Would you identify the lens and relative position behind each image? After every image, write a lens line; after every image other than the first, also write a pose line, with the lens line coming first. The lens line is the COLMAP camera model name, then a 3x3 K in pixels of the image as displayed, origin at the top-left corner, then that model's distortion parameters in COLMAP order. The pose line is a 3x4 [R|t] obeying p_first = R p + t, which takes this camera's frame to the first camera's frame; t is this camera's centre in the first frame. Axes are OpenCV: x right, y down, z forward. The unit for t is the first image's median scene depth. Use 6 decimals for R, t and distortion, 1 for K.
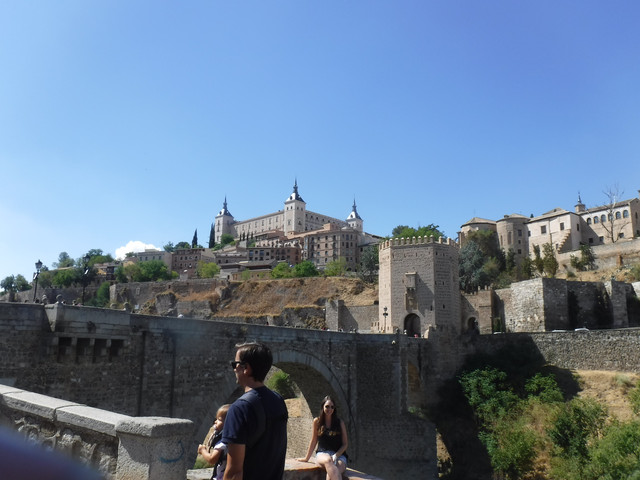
lens RADIAL K [[527.5, 0, 314.7], [0, 527.5, 243.8], [0, 0, 1]] dist [-0.092459, 0.045594]
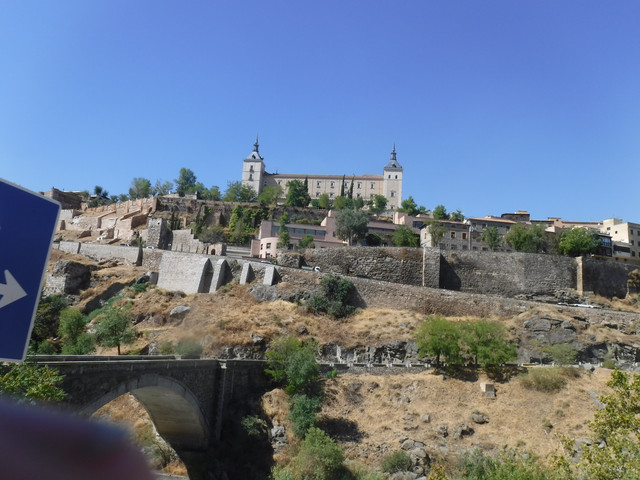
lens RADIAL K [[527.5, 0, 323.4], [0, 527.5, 240.2], [0, 0, 1]] dist [-0.092459, 0.045594]
pose [[0.787337, 0.155553, 0.596577, -1.437268], [-0.170208, 0.984883, -0.032169, 0.178081], [-0.592562, -0.076215, 0.801911, 0.908522]]
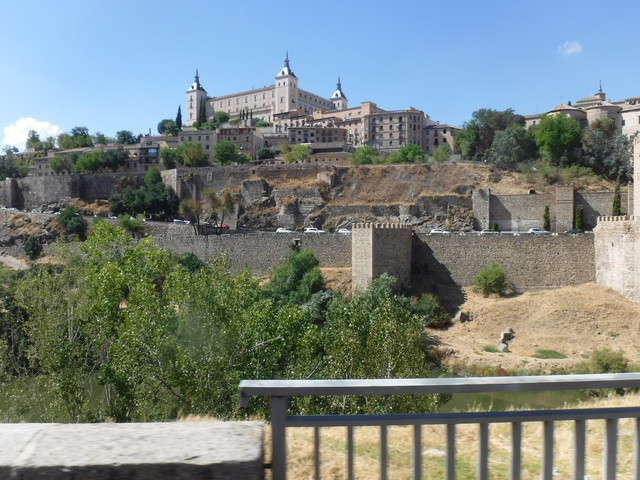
lens RADIAL K [[527.5, 0, 321.4], [0, 527.5, 239.7], [0, 0, 1]] dist [-0.092459, 0.045594]
pose [[0.982766, -0.018541, 0.183921, -0.357030], [-0.021637, 0.976581, 0.214061, 0.001834], [-0.183582, -0.214351, 0.959349, 0.117055]]
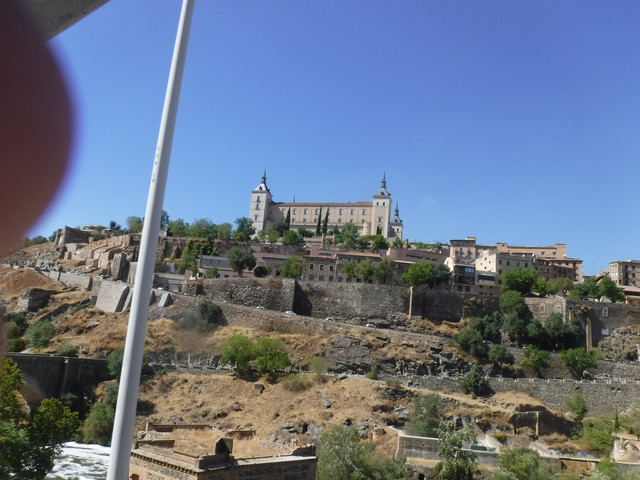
lens RADIAL K [[527.5, 0, 320.8], [0, 527.5, 242.2], [0, 0, 1]] dist [-0.092459, 0.045594]
pose [[0.880082, 0.159095, 0.447375, -1.247009], [-0.166234, 0.985805, -0.023554, 0.083568], [-0.444771, -0.053639, 0.894036, 0.537985]]
